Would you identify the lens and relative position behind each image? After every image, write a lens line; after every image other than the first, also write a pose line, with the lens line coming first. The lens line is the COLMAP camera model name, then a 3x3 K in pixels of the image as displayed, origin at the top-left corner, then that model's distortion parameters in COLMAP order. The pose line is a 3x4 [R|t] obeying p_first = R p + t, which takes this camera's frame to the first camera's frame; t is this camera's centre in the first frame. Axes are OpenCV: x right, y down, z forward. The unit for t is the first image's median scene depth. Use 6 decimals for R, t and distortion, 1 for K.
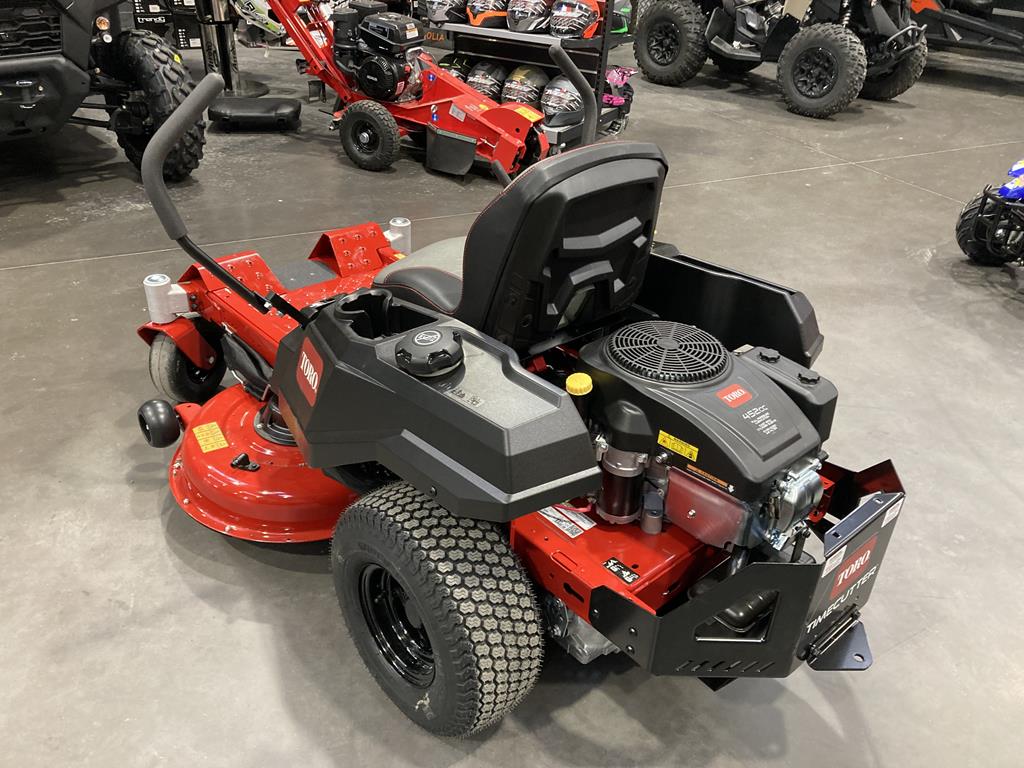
lens RADIAL K [[817.7, 0, 512.0], [0, 817.7, 384.0], [0, 0, 1]] dist [0.006014, 0.006734]
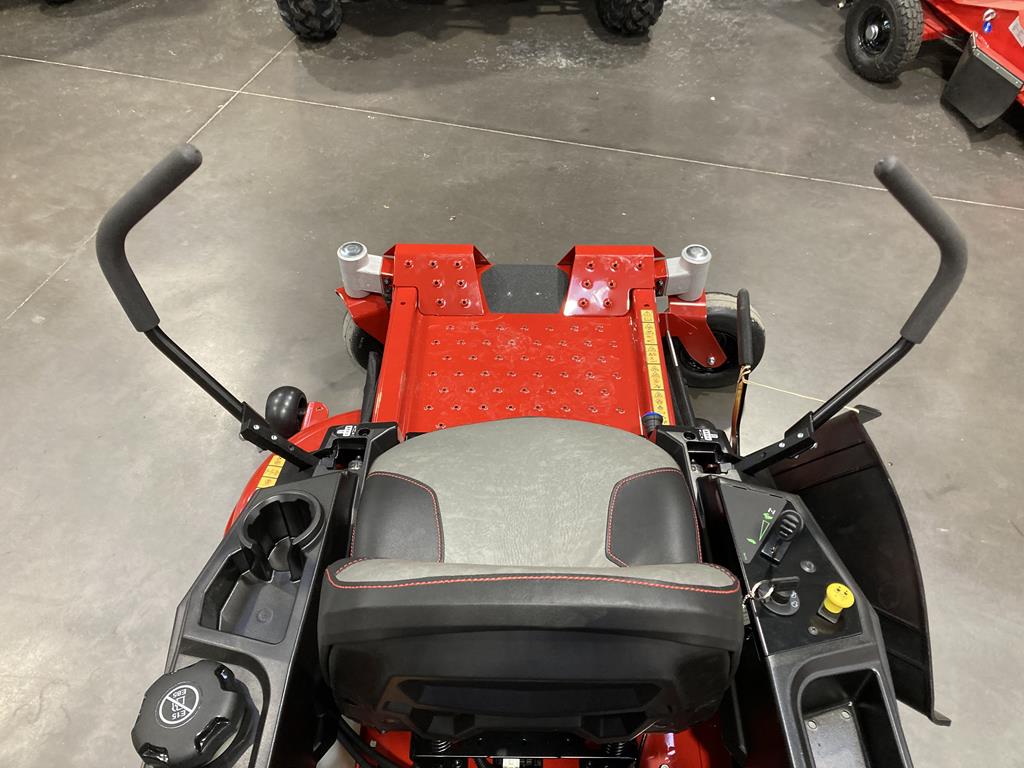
lens RADIAL K [[817.7, 0, 512.0], [0, 817.7, 384.0], [0, 0, 1]] dist [0.006014, 0.006734]
pose [[0.731329, 0.472109, -0.492211, 0.100737], [-0.324441, 0.875622, 0.357805, -0.200053], [0.599914, -0.101980, 0.793538, 0.213125]]
